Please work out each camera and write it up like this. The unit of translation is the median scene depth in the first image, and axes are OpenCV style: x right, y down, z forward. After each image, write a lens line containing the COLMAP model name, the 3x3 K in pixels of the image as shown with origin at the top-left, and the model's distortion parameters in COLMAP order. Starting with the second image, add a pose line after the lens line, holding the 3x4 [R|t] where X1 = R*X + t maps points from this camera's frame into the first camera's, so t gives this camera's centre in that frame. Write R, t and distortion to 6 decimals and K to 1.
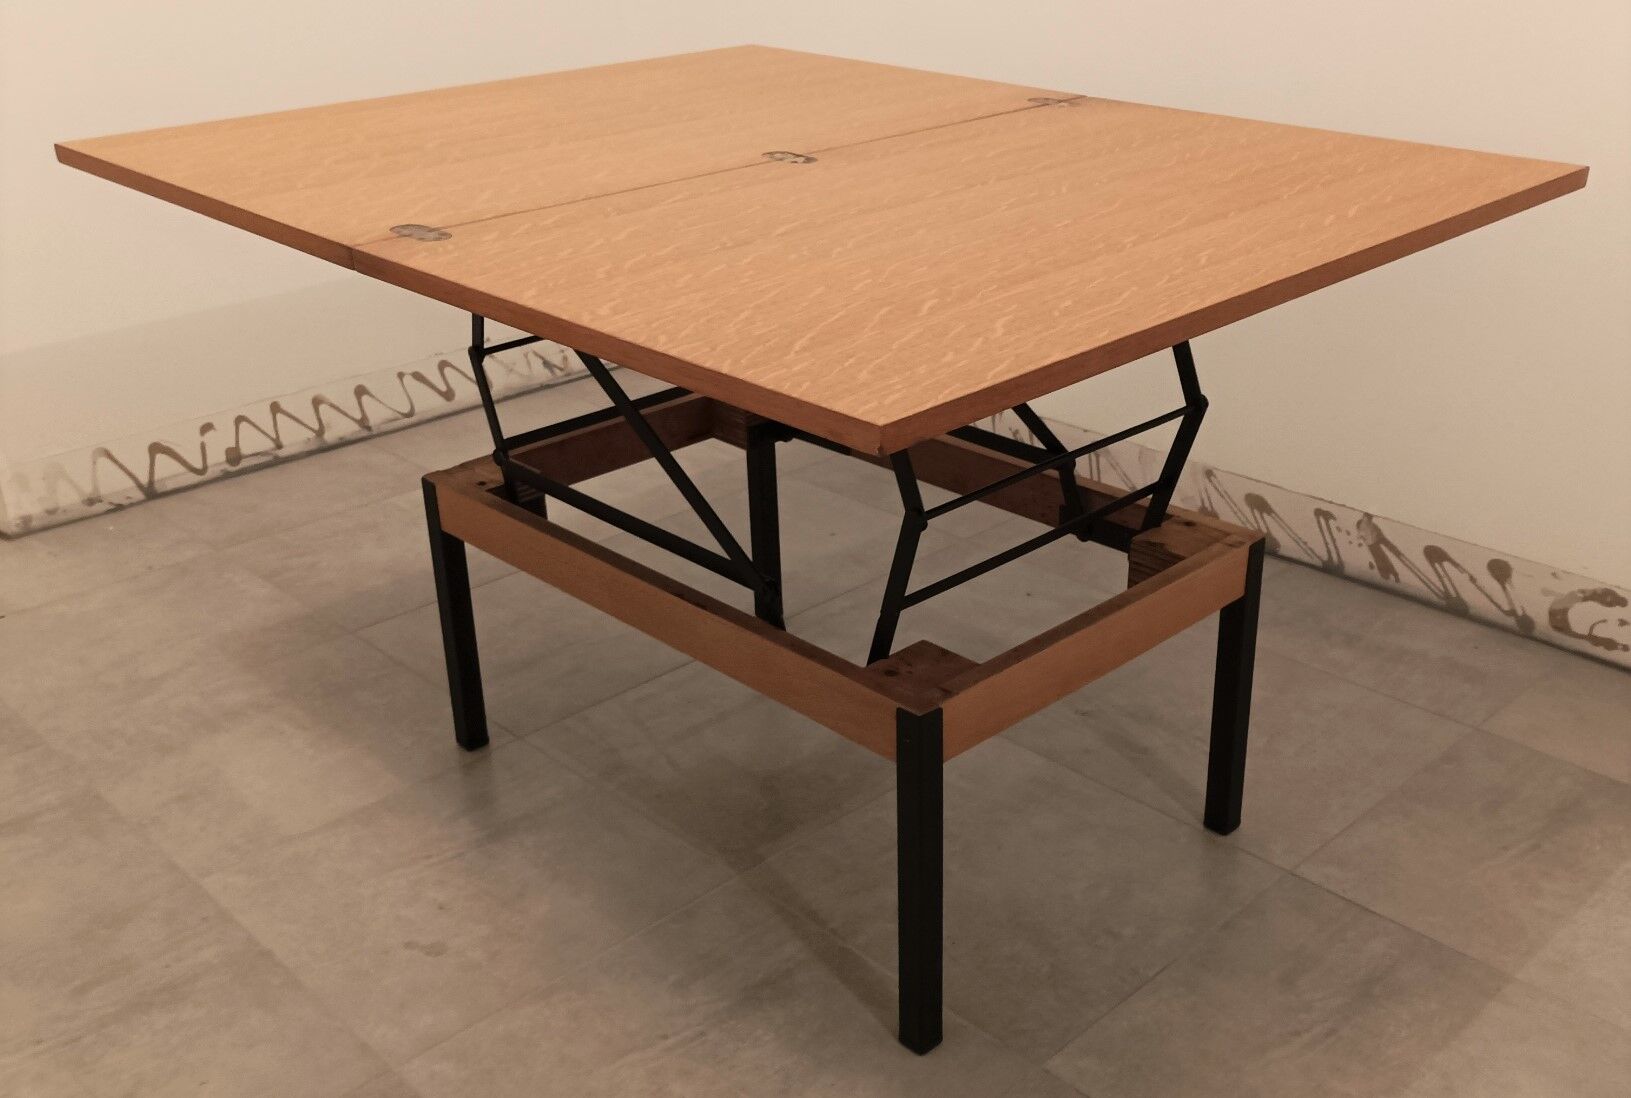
lens RADIAL K [[1685.2, 0, 813.8], [0, 1685.2, 585.9], [0, 0, 1]] dist [0.010500, 0.009965]
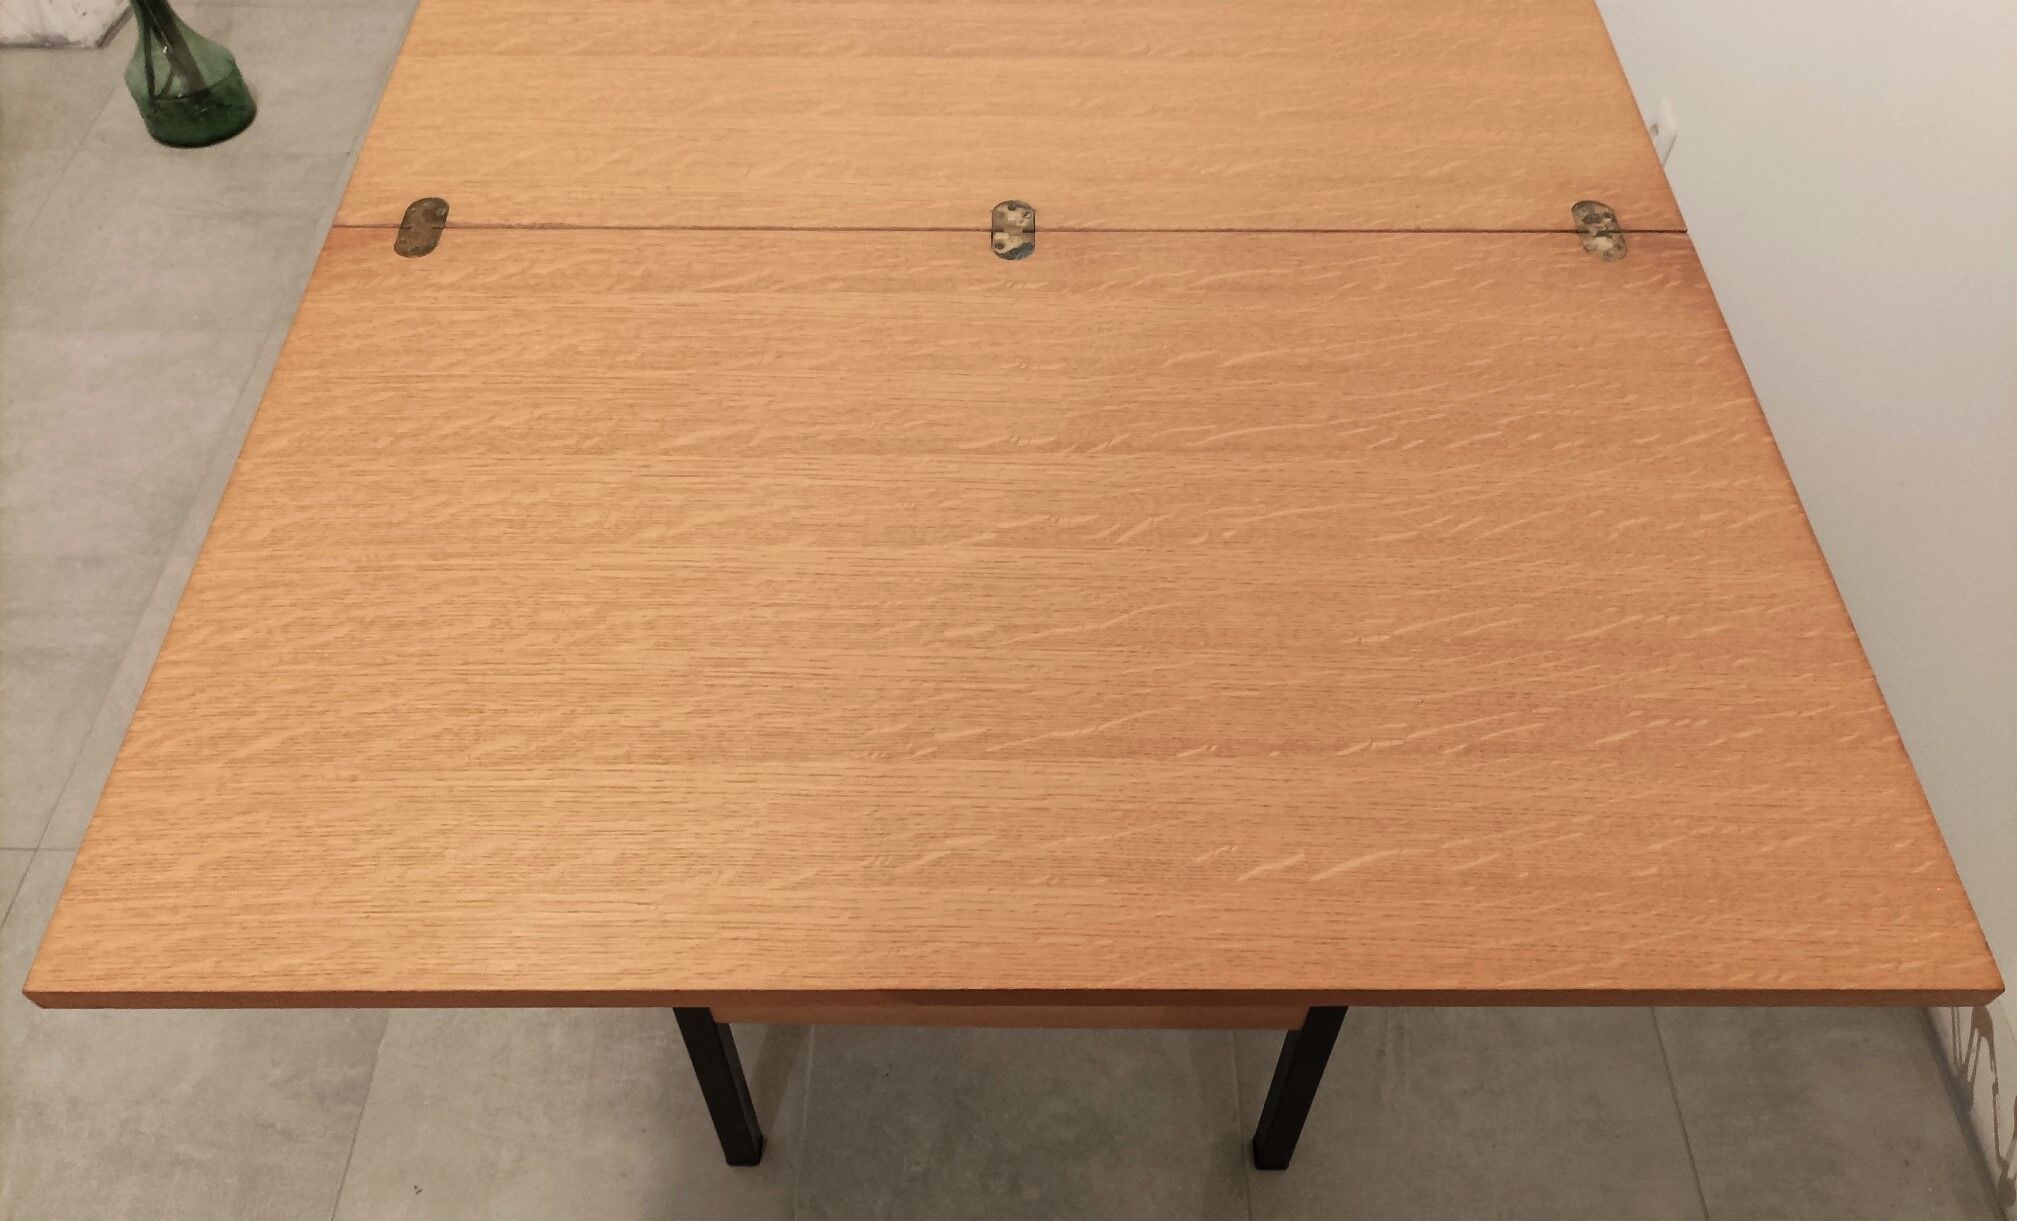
lens RADIAL K [[1627.7, 0, 981.4], [0, 1627.7, 613.1], [0, 0, 1]] dist [-0.004887, -0.014591]
pose [[0.711588, 0.560949, -0.423058, 0.389681], [-0.314150, 0.792618, 0.522558, -0.517203], [0.628452, -0.238942, 0.740240, 0.462504]]
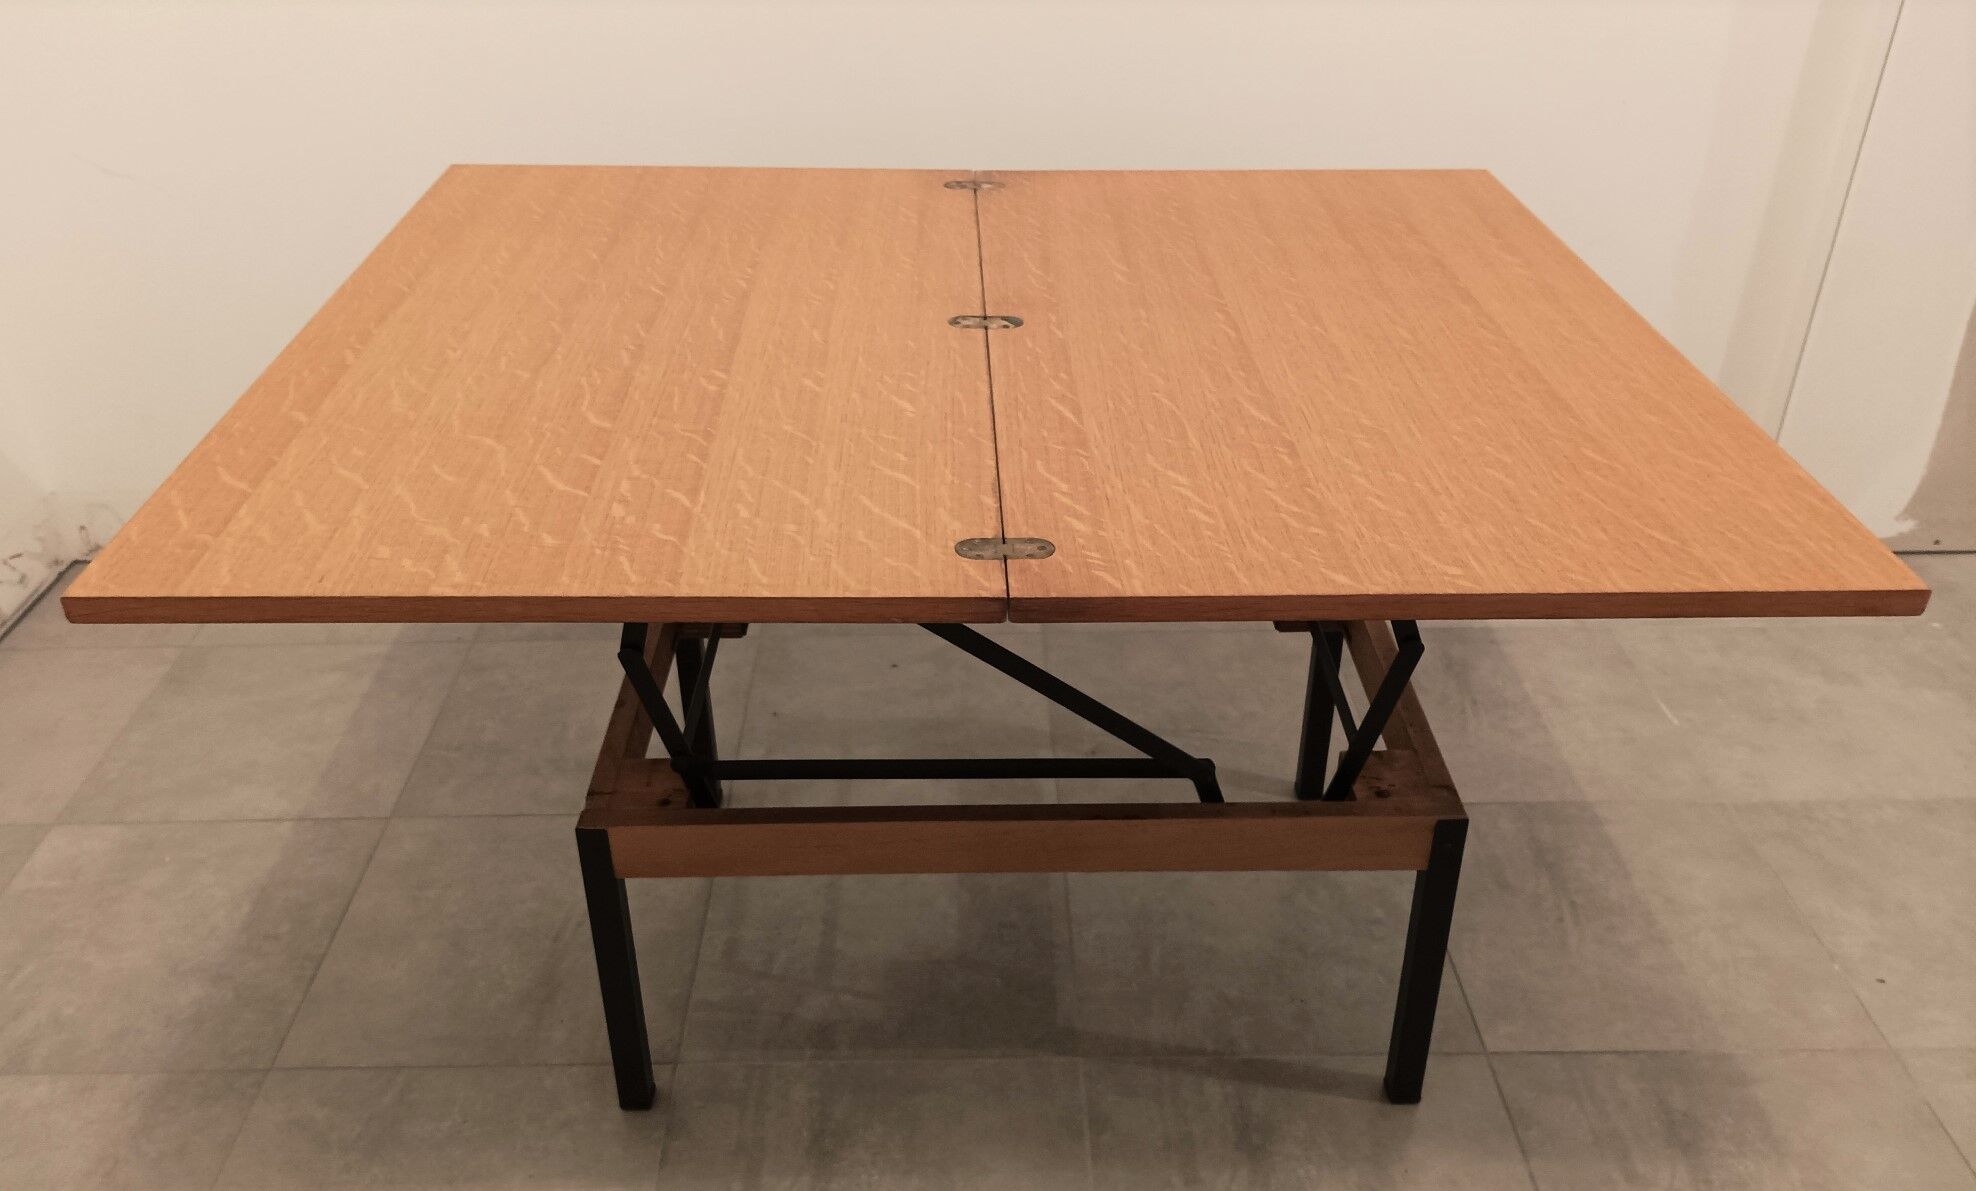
lens RADIAL K [[1644.1, 0, 1019.8], [0, 1644.1, 641.1], [0, 0, 1]] dist [0.003306, 0.002890]
pose [[0.672085, -0.370792, 0.640948, -0.665299], [0.302761, 0.927536, 0.219116, -0.300689], [-0.675749, 0.046790, 0.735645, 0.381066]]
